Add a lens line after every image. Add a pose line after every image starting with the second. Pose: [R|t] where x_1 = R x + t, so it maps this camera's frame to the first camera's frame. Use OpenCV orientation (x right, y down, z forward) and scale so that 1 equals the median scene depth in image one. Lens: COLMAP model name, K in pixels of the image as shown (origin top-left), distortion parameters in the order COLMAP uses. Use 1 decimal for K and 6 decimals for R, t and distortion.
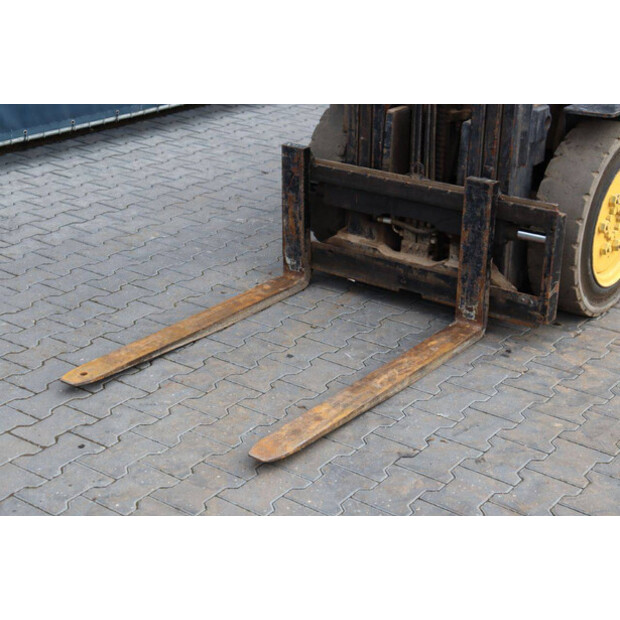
lens RADIAL K [[1083.0, 0, 310.4], [0, 1083.0, 309.6], [0, 0, 1]] dist [0.177243, 0.000000]
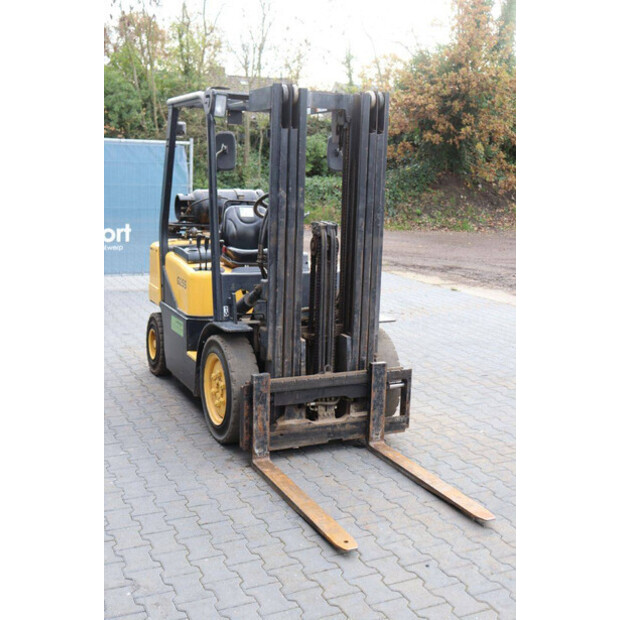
lens RADIAL K [[773.2, 0, 310.4], [0, 773.2, 310.1], [0, 0, 1]] dist [0.011722, 0.000000]
pose [[0.474421, -0.154466, 0.866640, -0.939794], [0.318692, 0.947842, -0.005521, -0.213348], [-0.820585, 0.278811, 0.498904, 0.373181]]
